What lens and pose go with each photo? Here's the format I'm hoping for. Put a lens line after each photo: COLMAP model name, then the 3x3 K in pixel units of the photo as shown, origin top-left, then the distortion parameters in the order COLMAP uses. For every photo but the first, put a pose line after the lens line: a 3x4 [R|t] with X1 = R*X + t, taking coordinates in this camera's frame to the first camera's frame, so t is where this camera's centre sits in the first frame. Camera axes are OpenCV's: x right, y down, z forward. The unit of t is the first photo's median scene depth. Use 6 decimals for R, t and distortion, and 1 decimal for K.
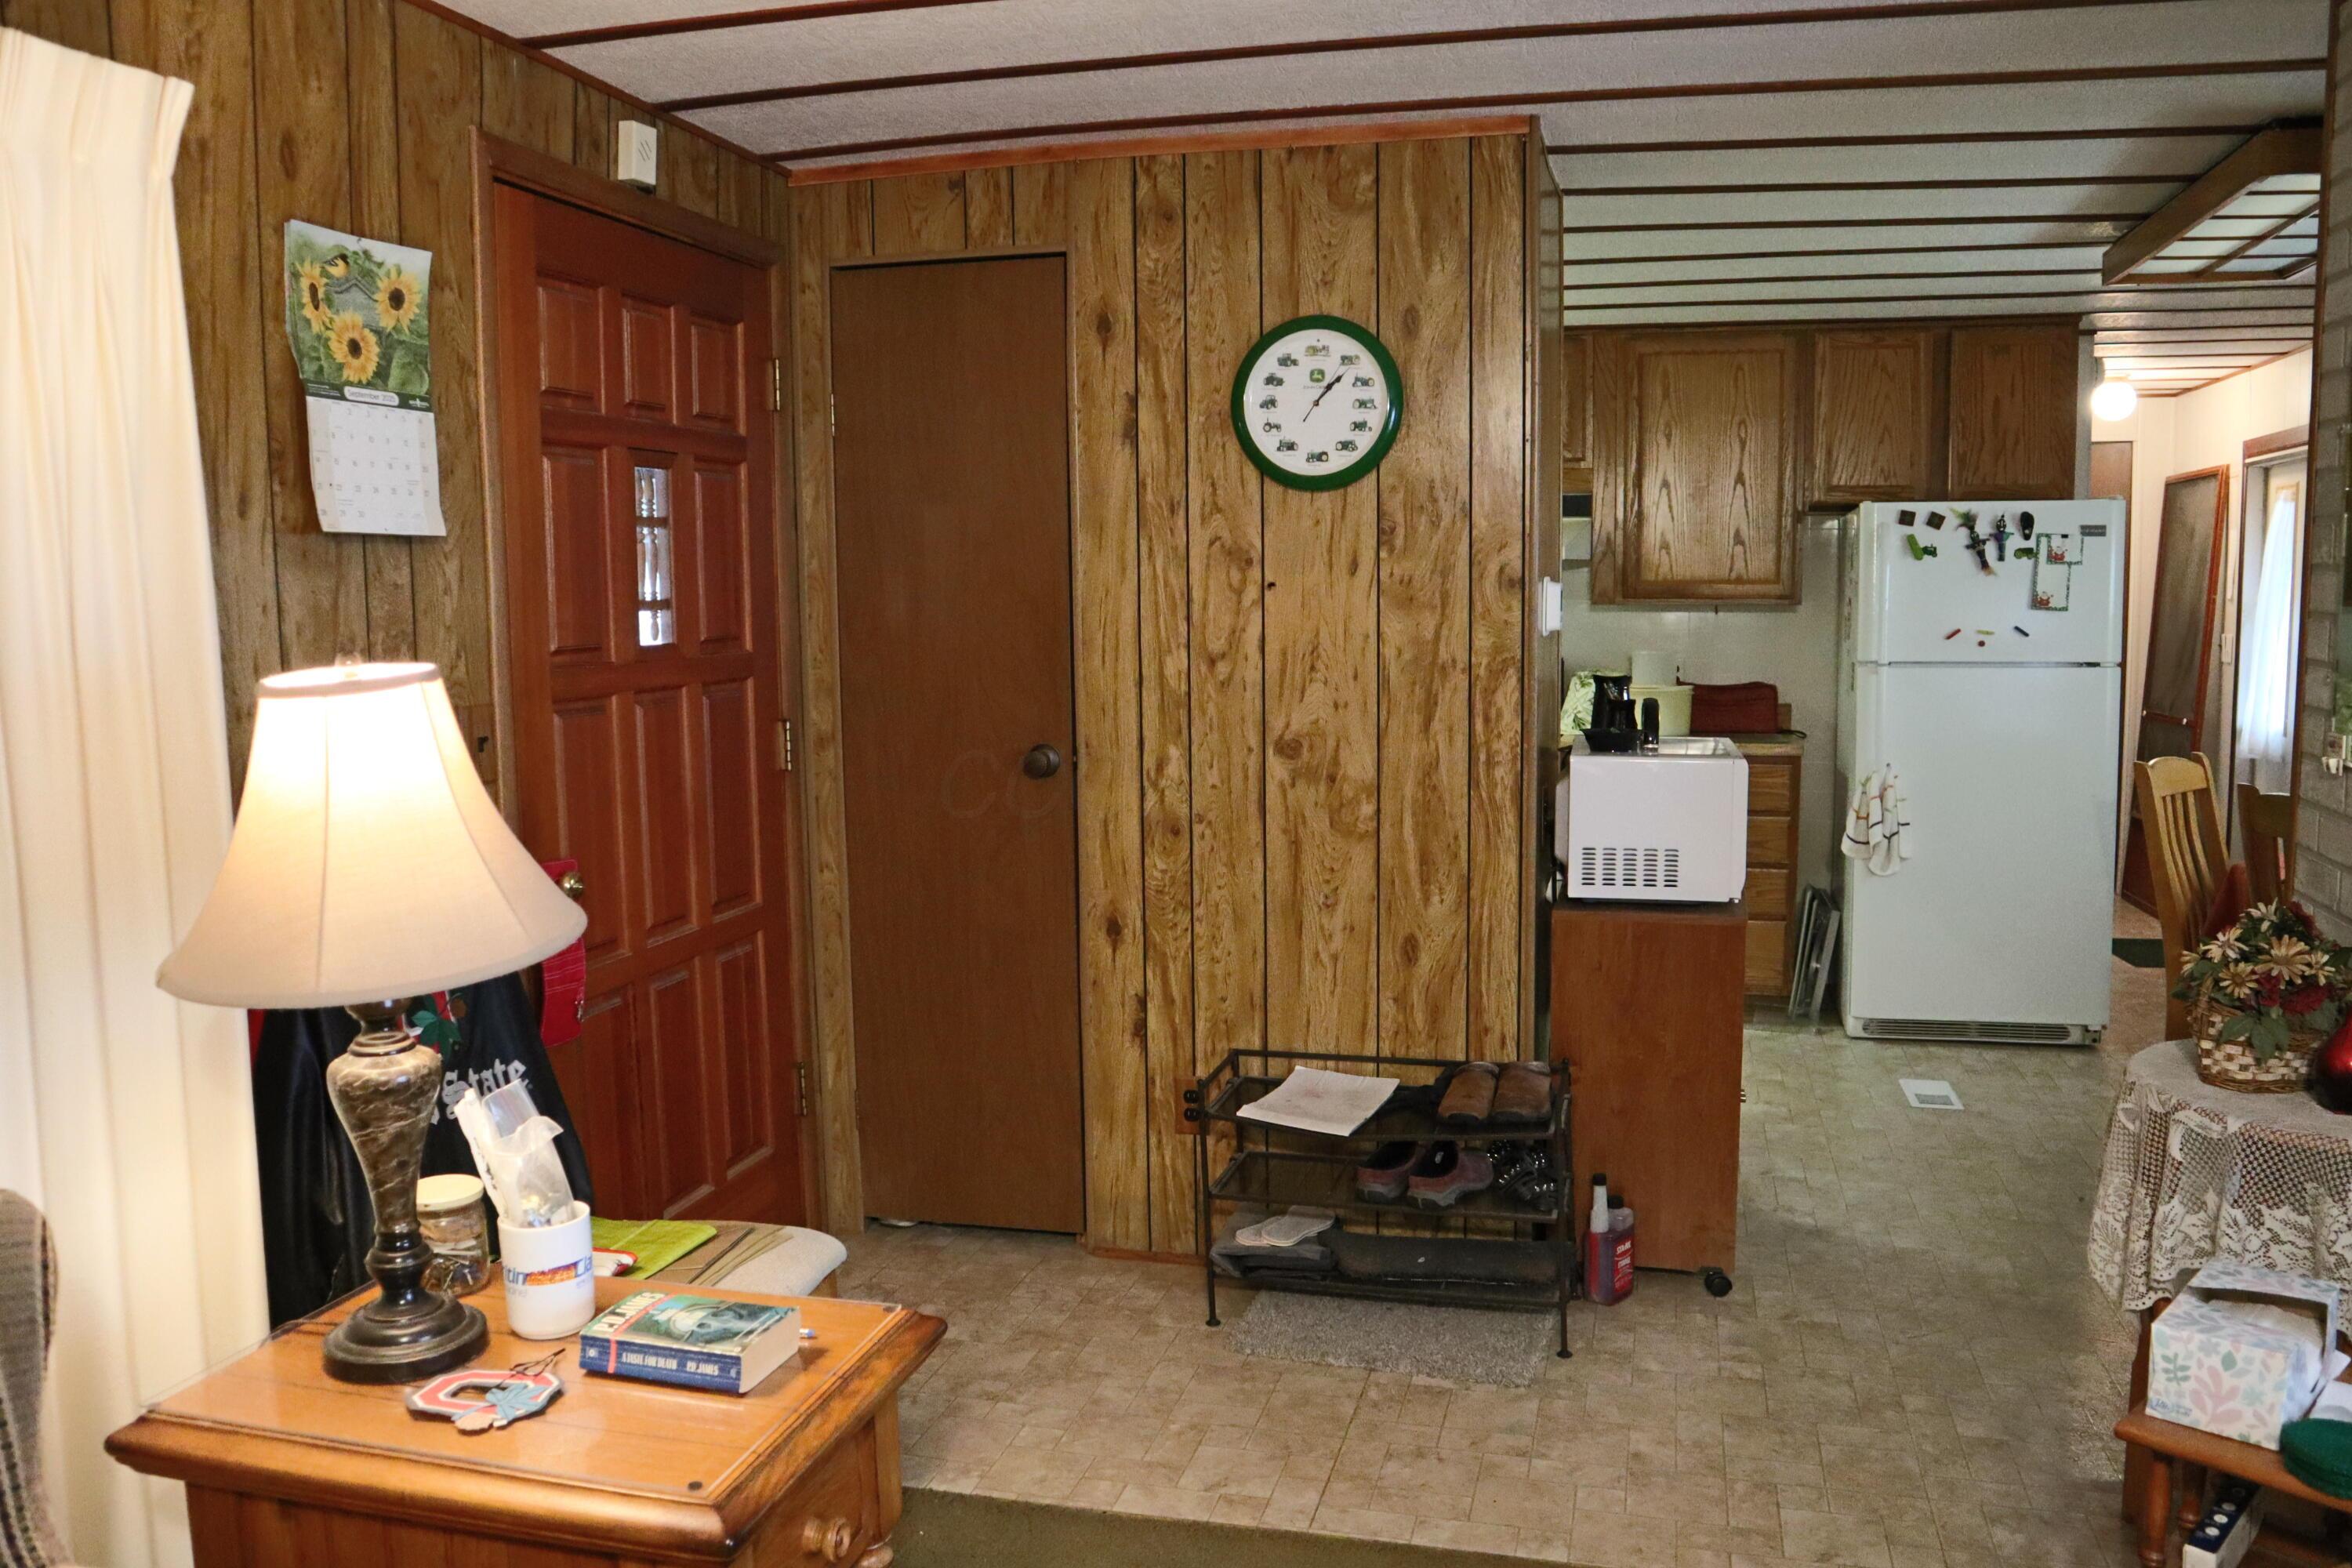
lens RADIAL K [[1853.9, 0, 1147.4], [0, 1853.9, 786.3], [0, 0, 1]] dist [-0.154876, 0.152066]
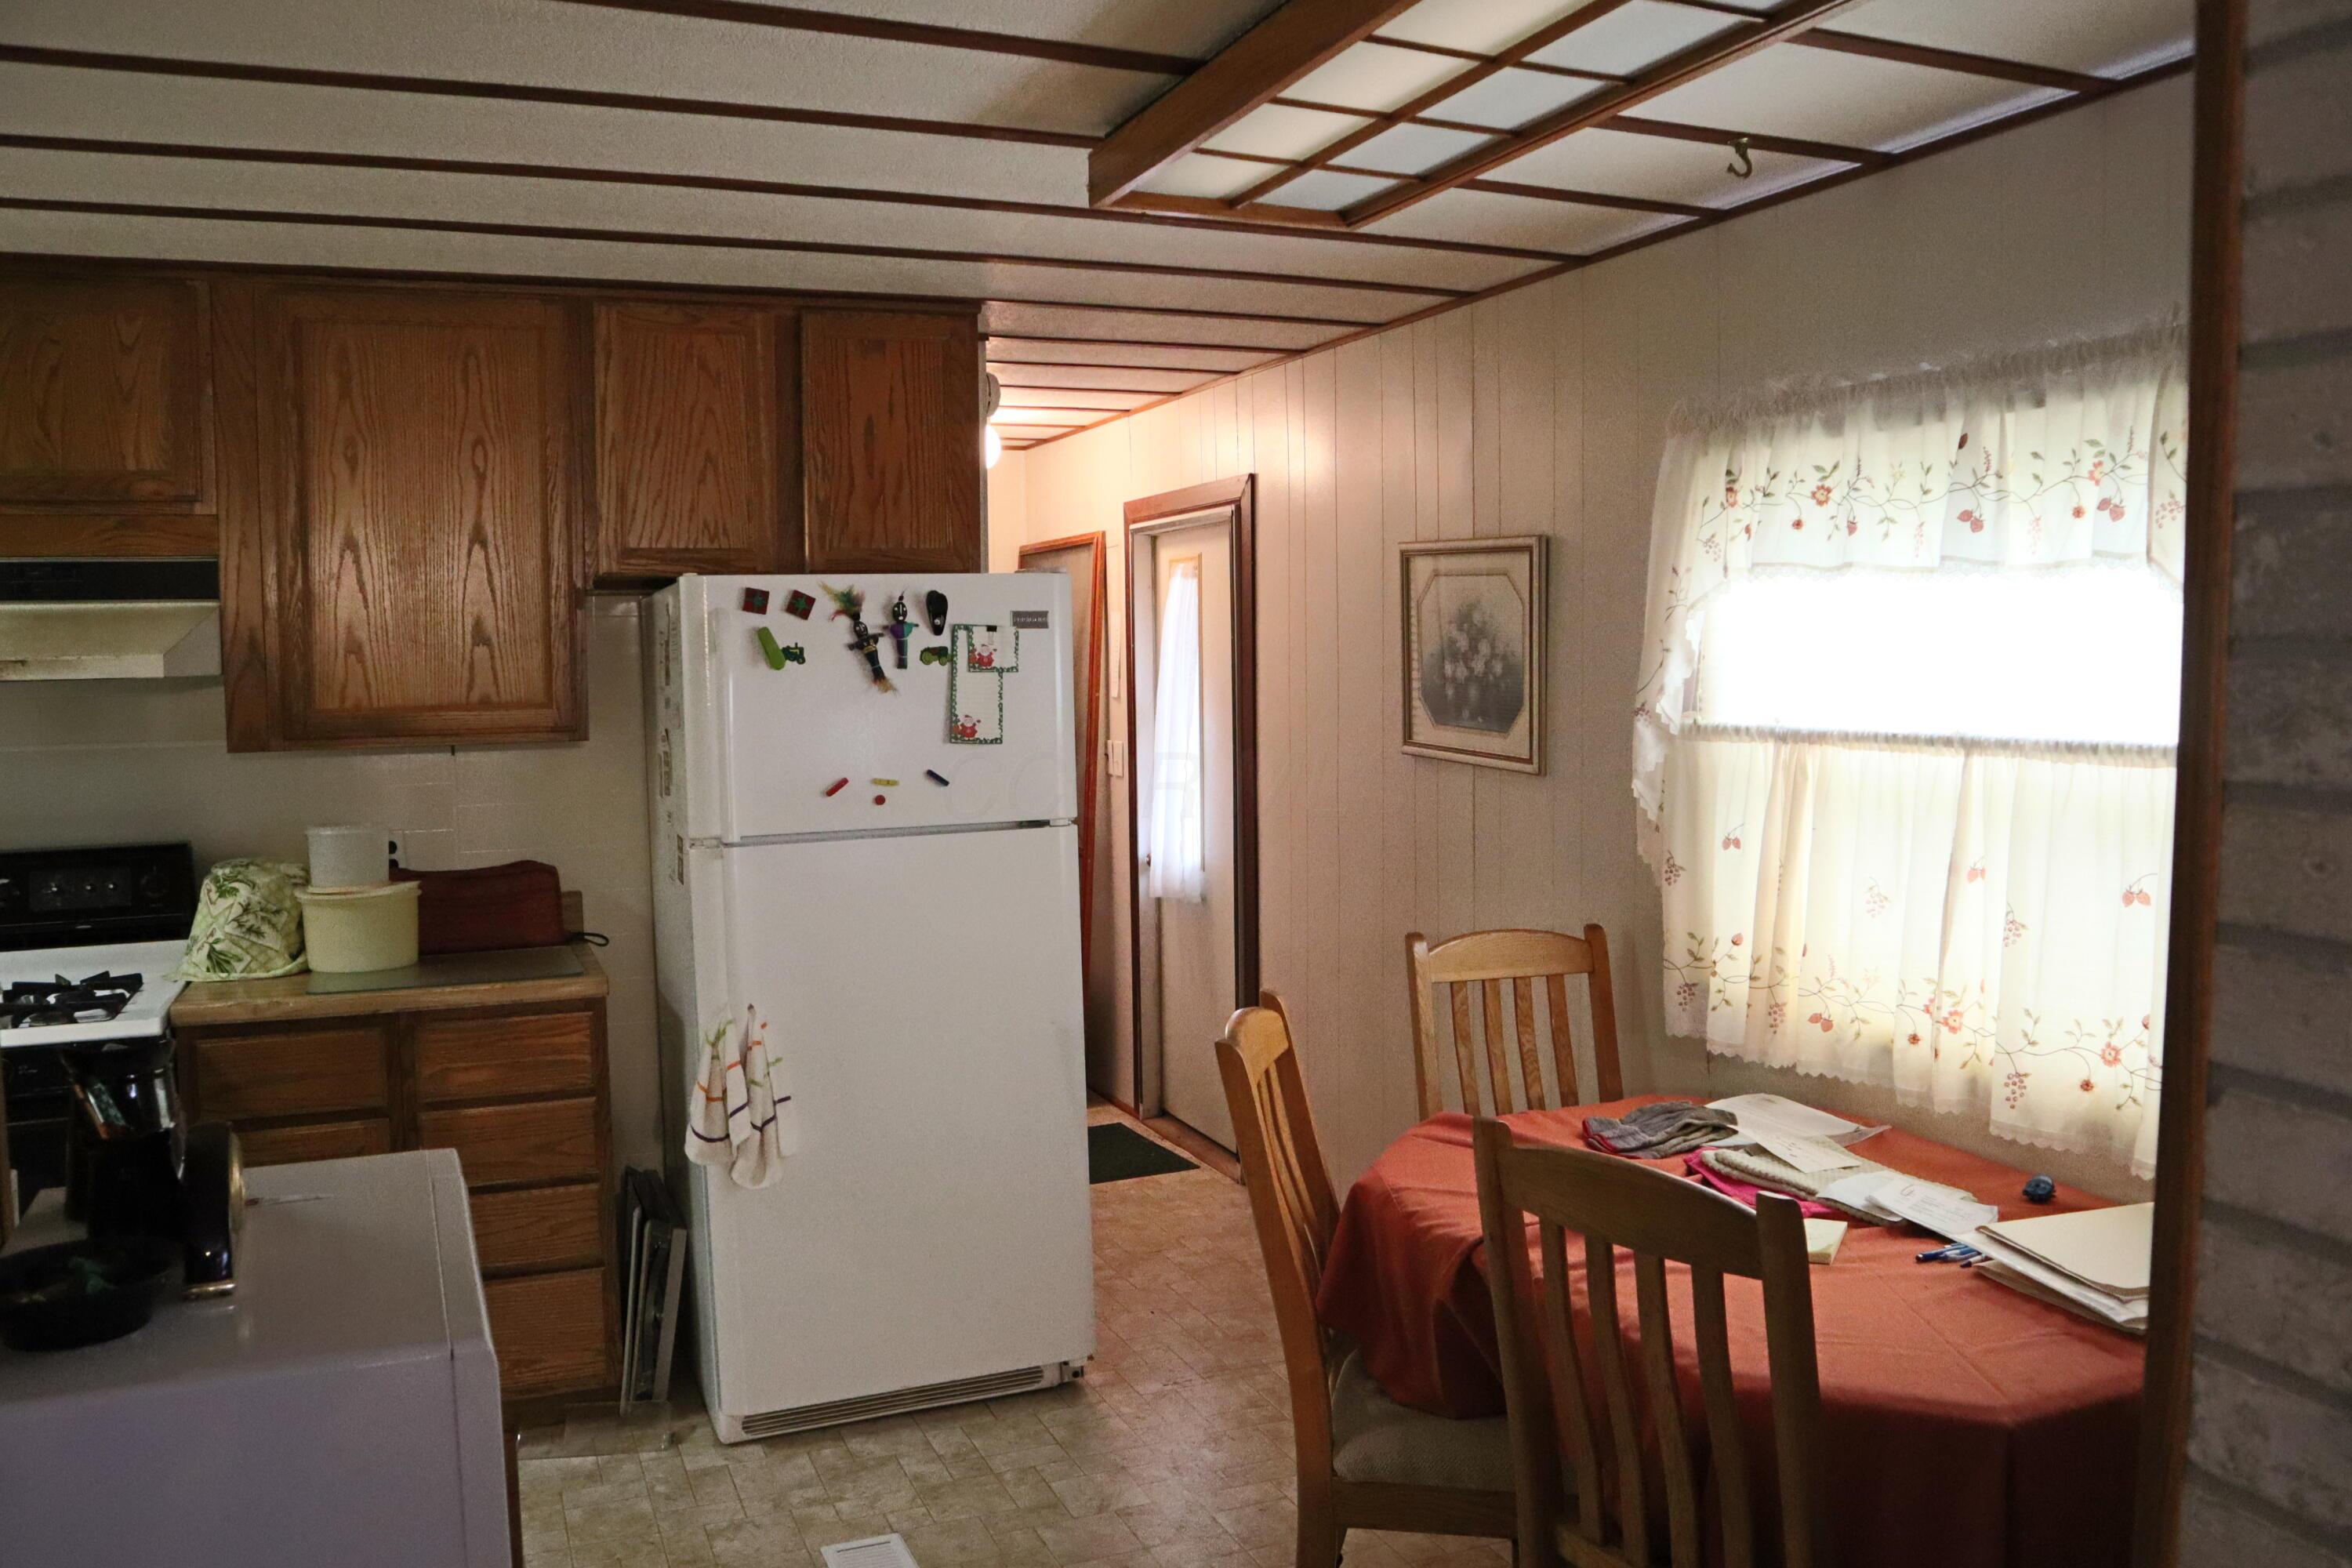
lens RADIAL K [[1853.9, 0, 1147.4], [0, 1853.9, 786.3], [0, 0, 1]] dist [-0.154876, 0.152066]
pose [[0.798619, -0.047812, 0.599934, 0.141151], [0.071721, 0.997297, -0.015993, -0.062421], [-0.597548, 0.055800, 0.799889, 0.401511]]
